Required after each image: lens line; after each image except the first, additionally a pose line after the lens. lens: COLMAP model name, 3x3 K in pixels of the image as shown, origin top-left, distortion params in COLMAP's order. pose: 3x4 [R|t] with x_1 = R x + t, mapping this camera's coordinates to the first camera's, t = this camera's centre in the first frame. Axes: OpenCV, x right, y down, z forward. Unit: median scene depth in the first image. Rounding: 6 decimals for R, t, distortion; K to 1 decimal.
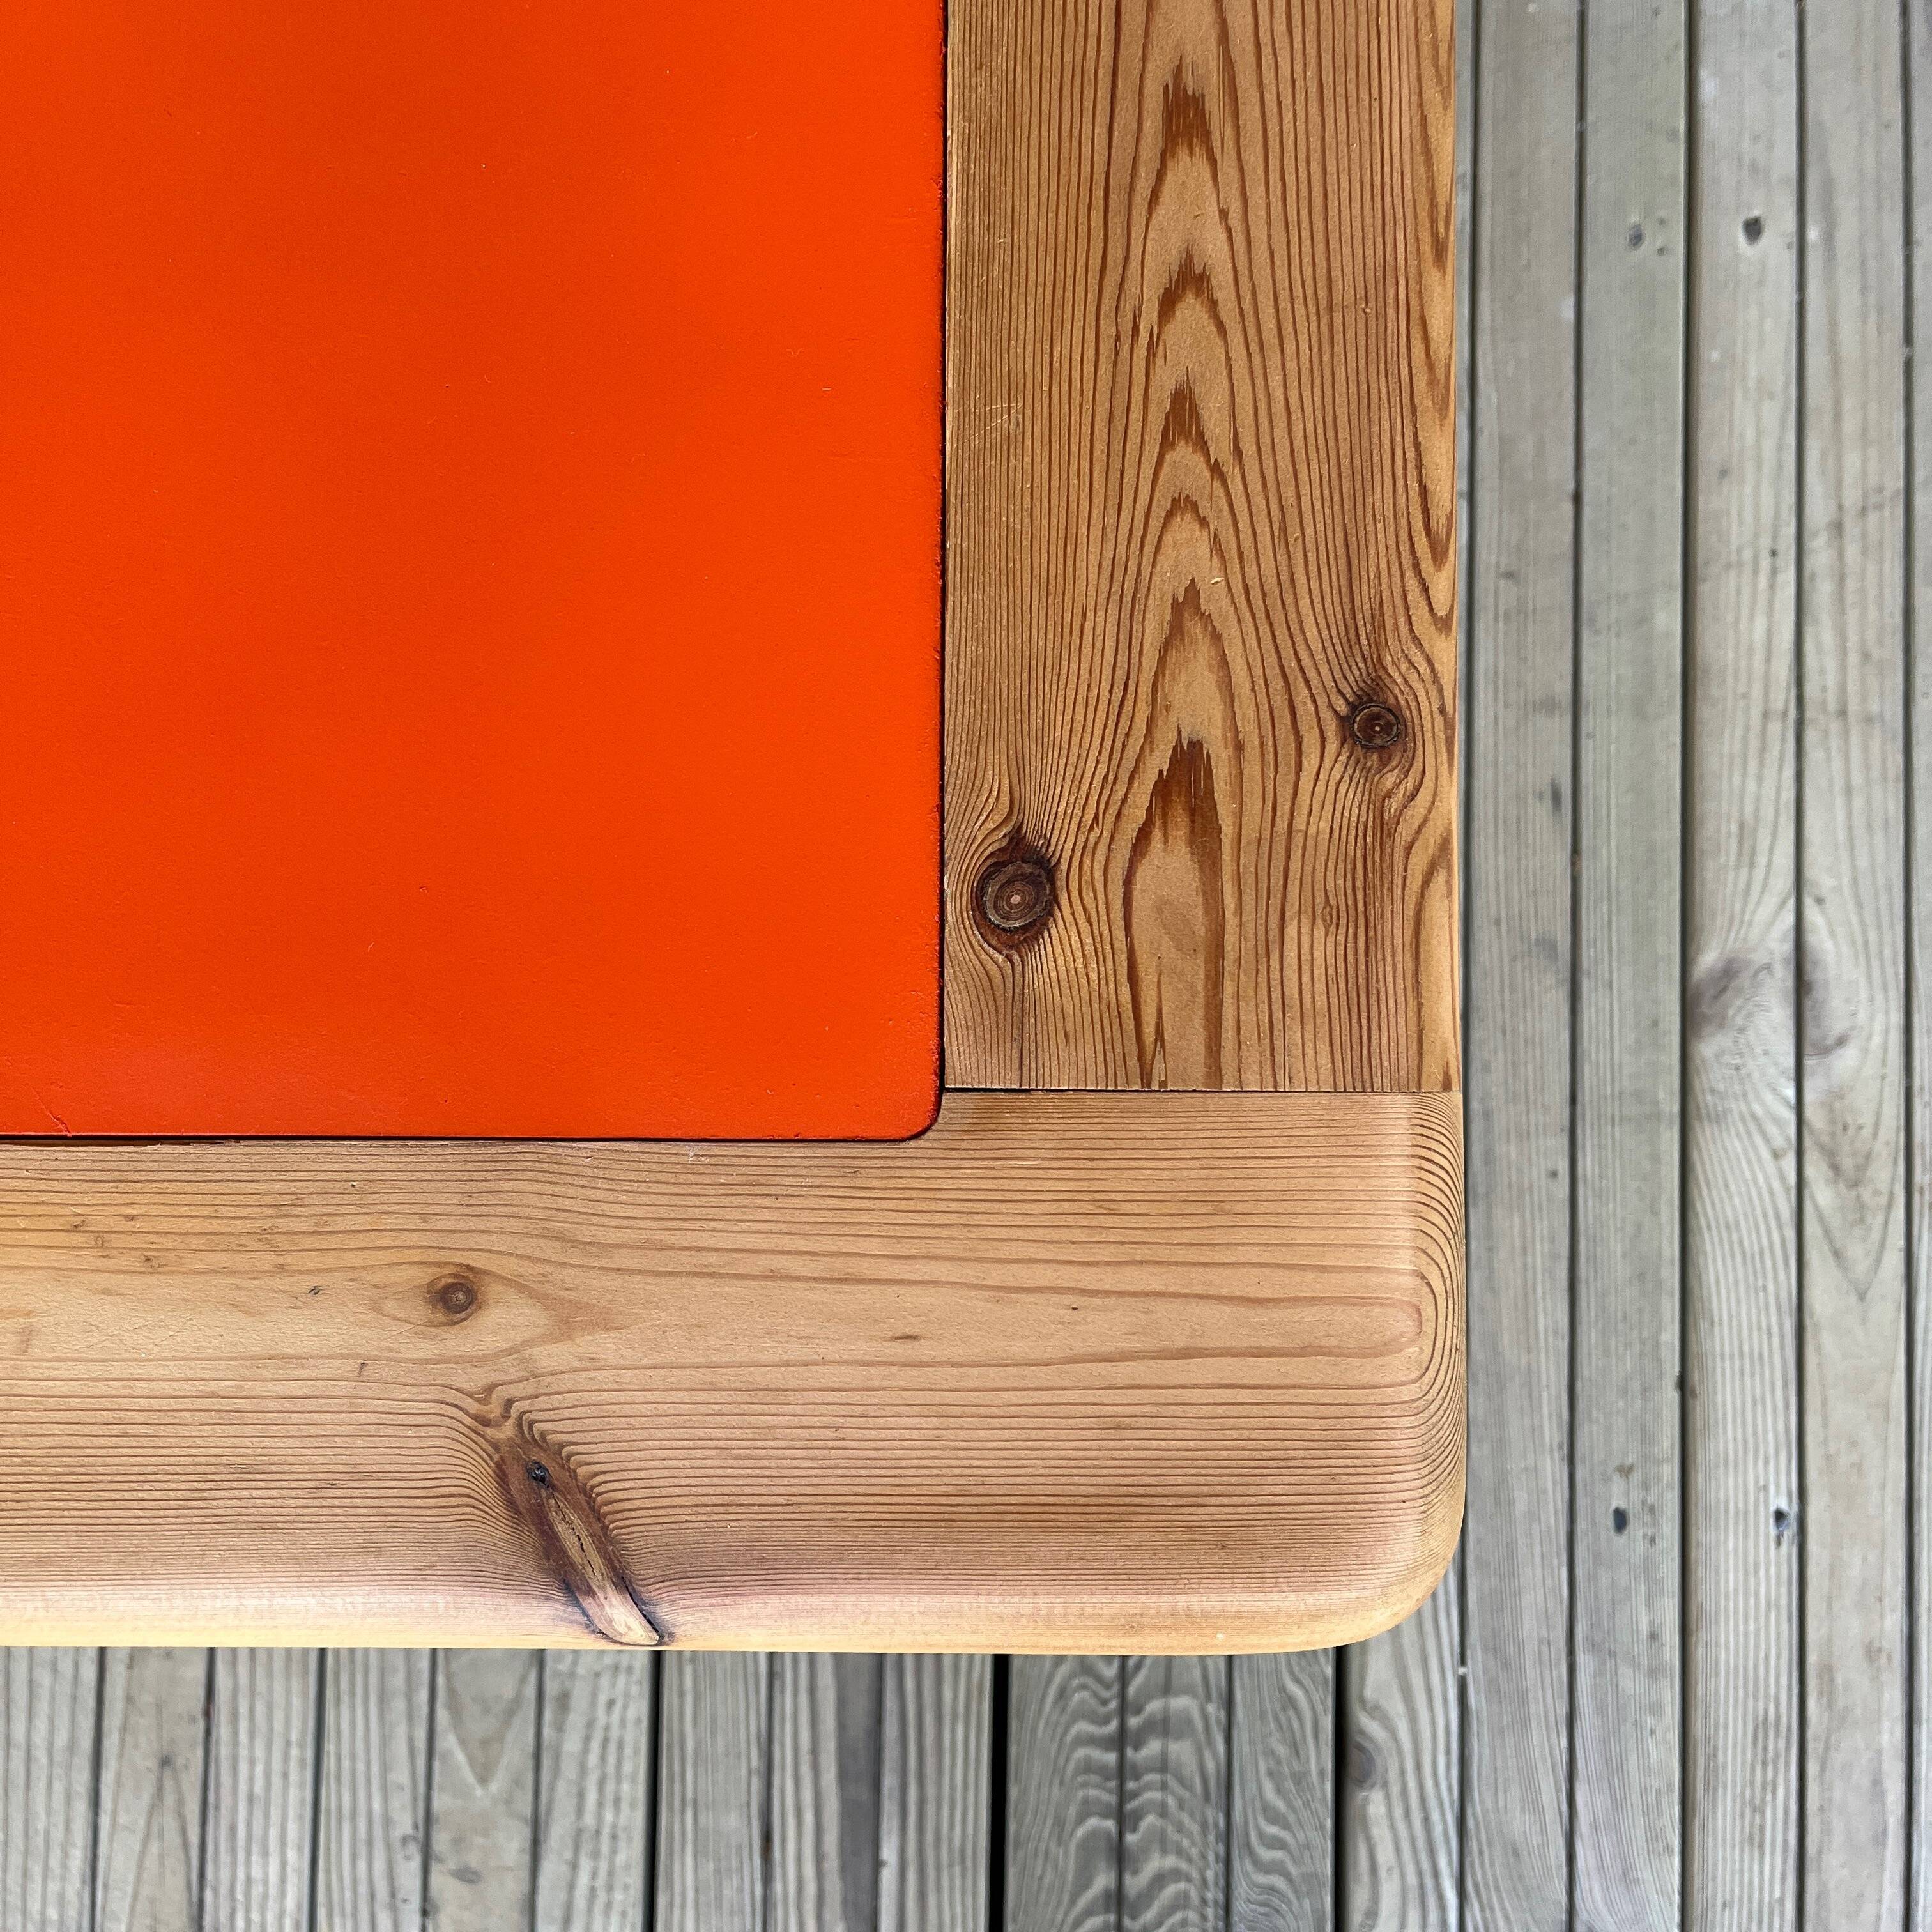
lens RADIAL K [[1972.5, 0, 932.7], [0, 1972.5, 943.2], [0, 0, 1]] dist [0.026859, 0.000000]
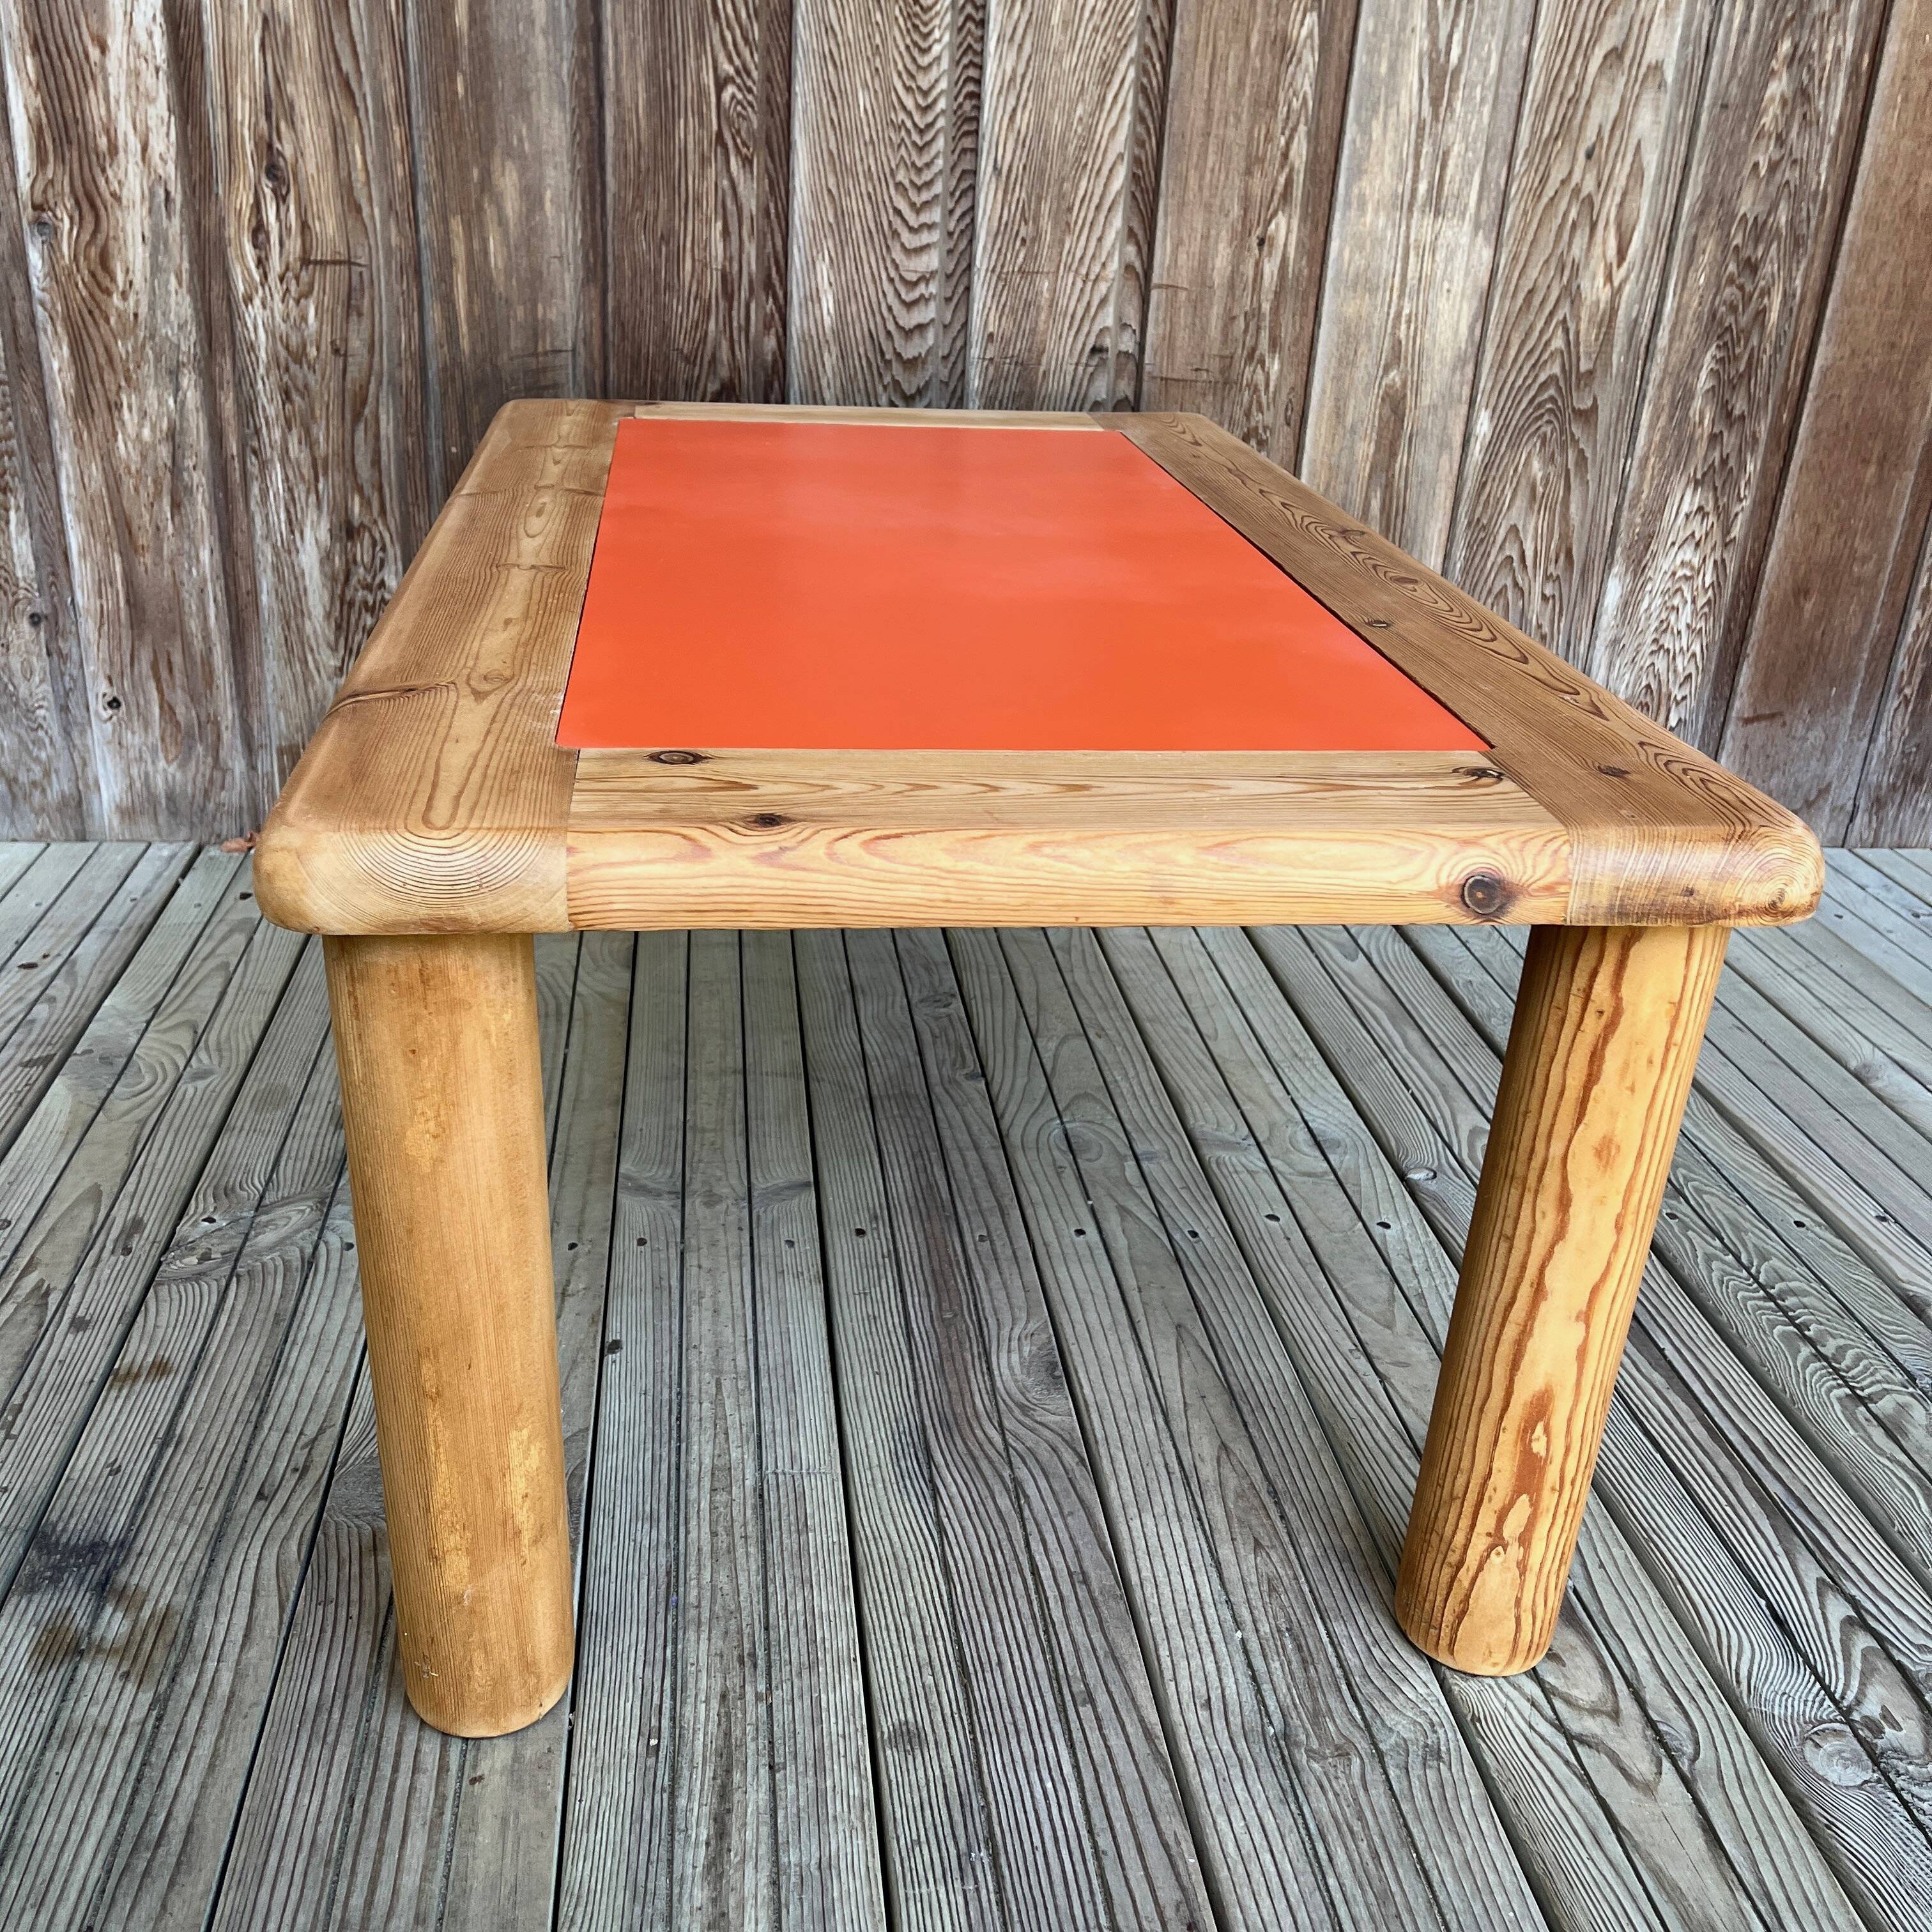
lens RADIAL K [[1972.5, 0, 951.9], [0, 1972.5, 974.8], [0, 0, 1]] dist [0.026859, 0.000000]
pose [[0.988317, 0.009387, 0.152122, -0.788100], [0.130729, 0.460899, -0.877771, 1.579004], [-0.078352, 0.887403, 0.454287, 0.109725]]
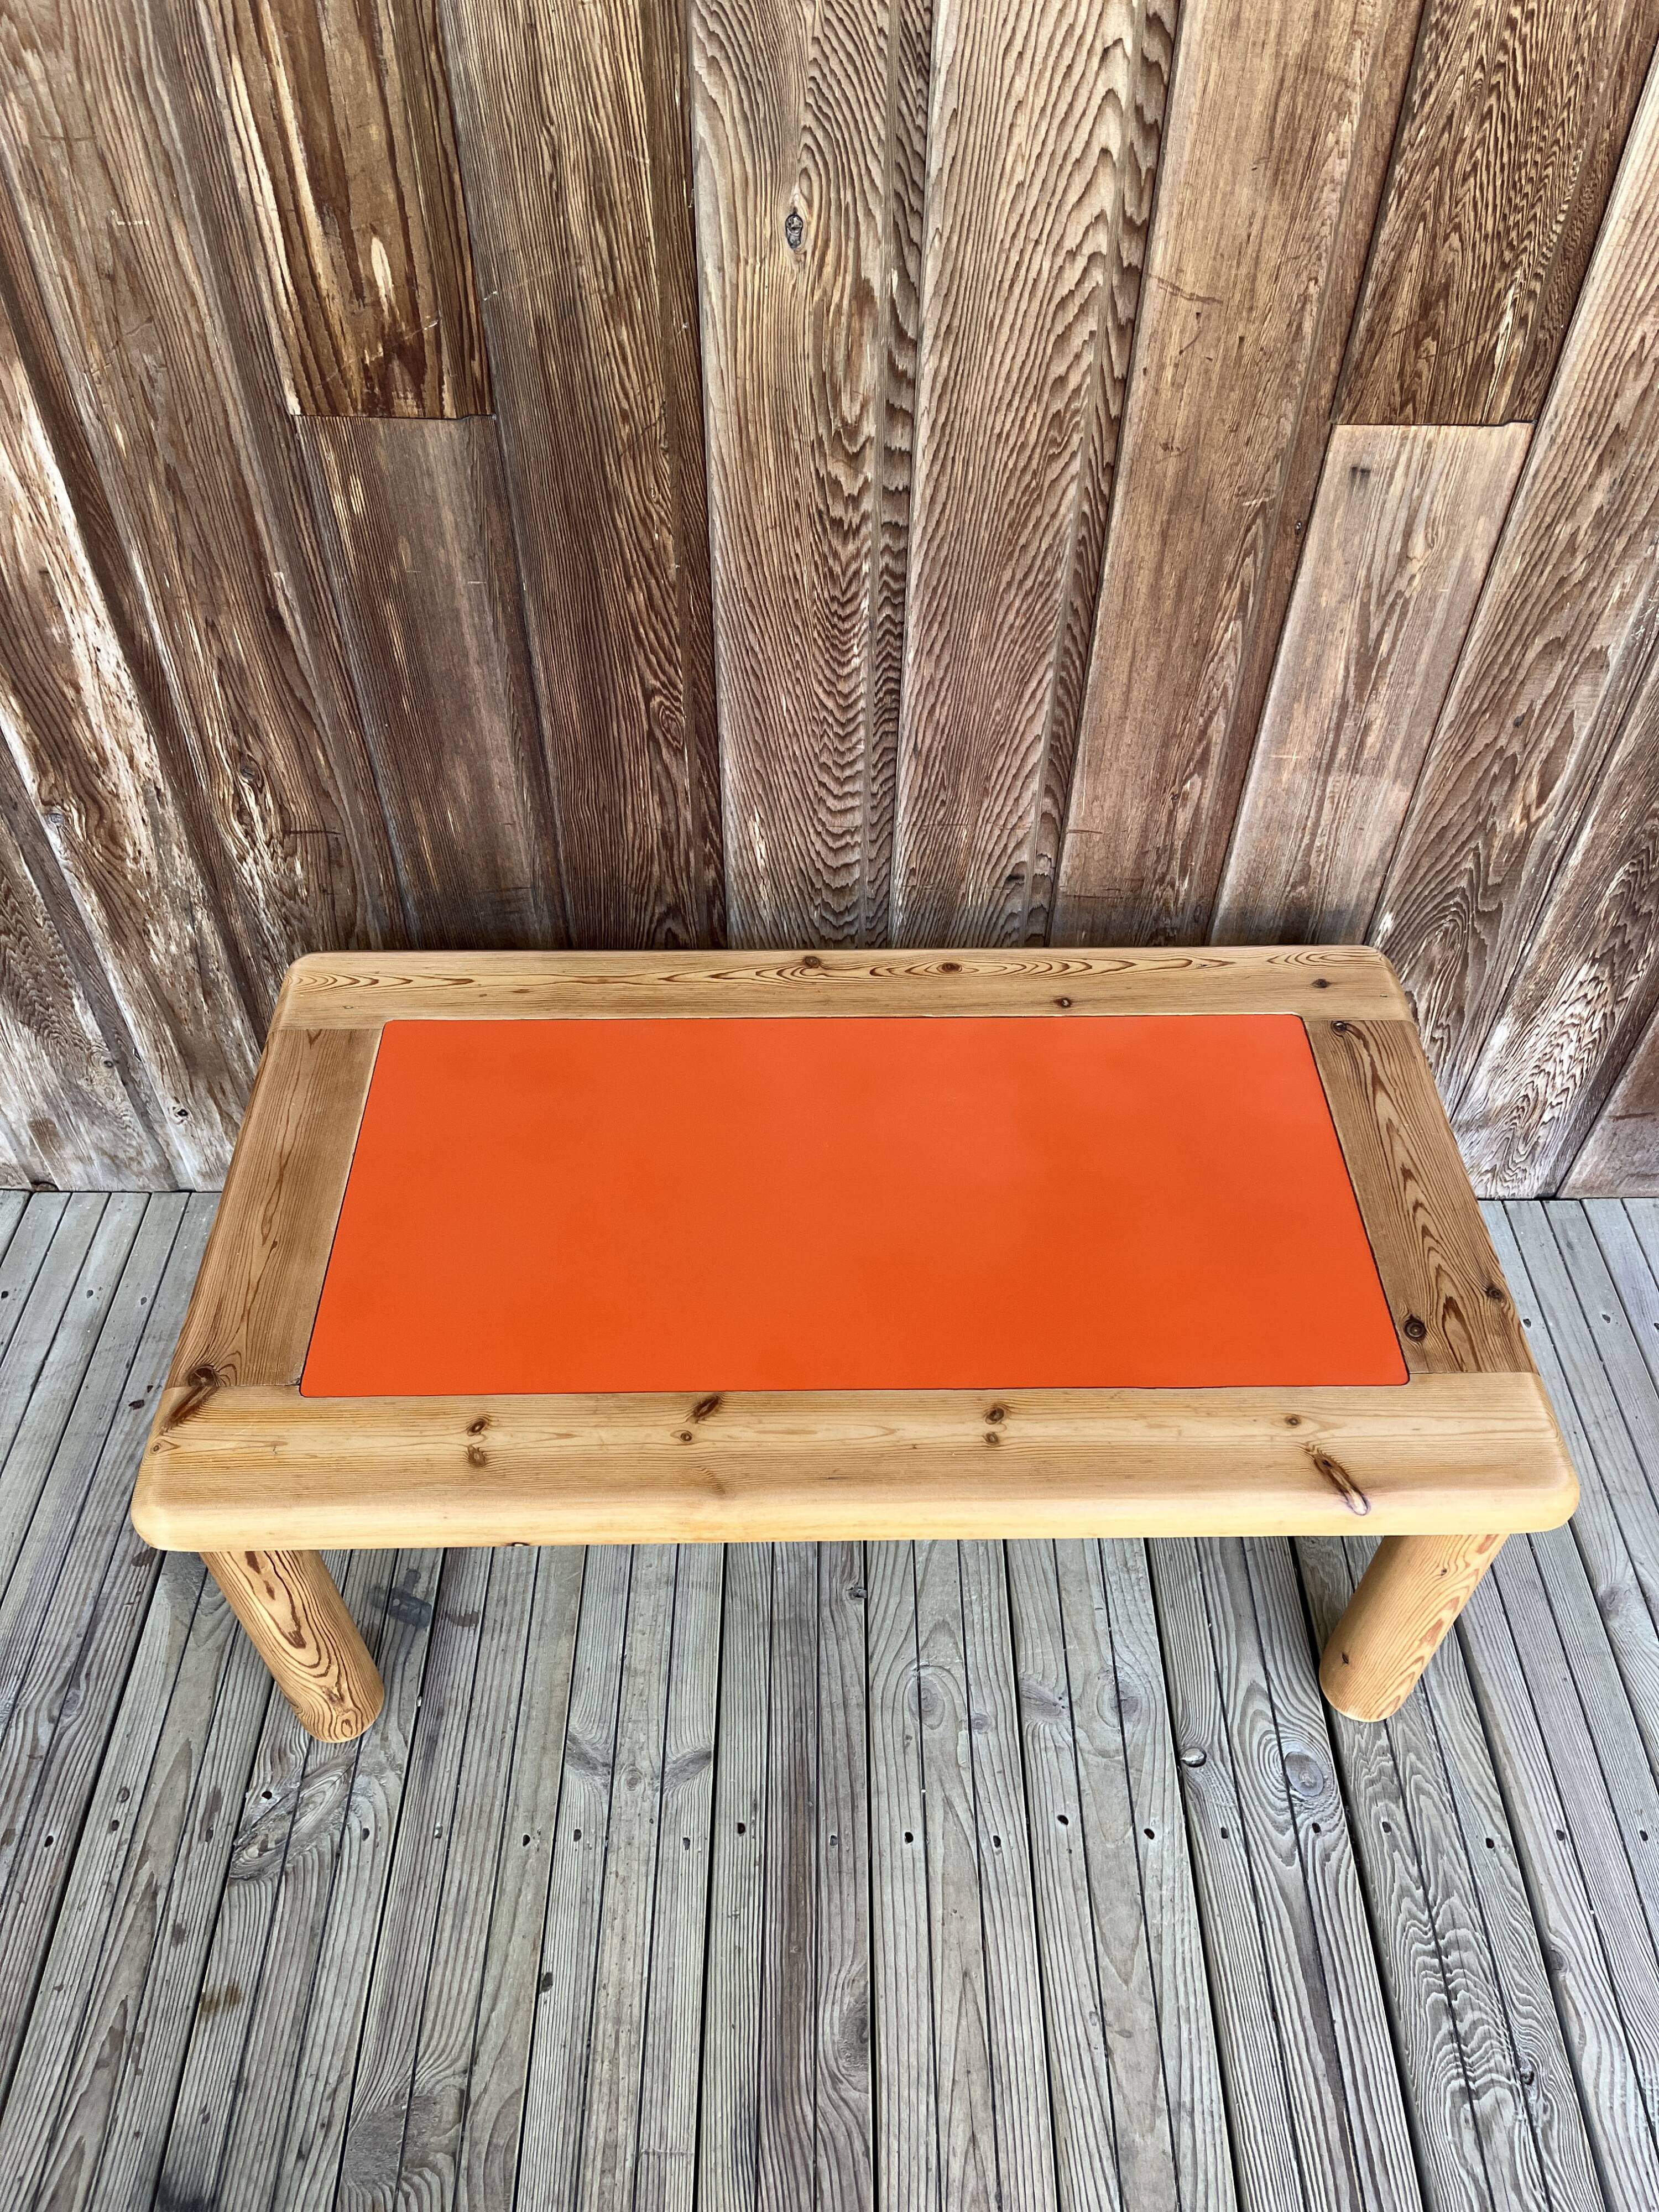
lens RADIAL K [[1684.0, 0, 836.6], [0, 1684.0, 1094.2], [0, 0, 1]] dist [0.056591, -0.075349]
pose [[0.999176, 0.004597, 0.040315, -0.592037], [0.022474, 0.764537, -0.644188, 0.838215], [-0.033784, 0.644564, 0.763804, -0.869607]]
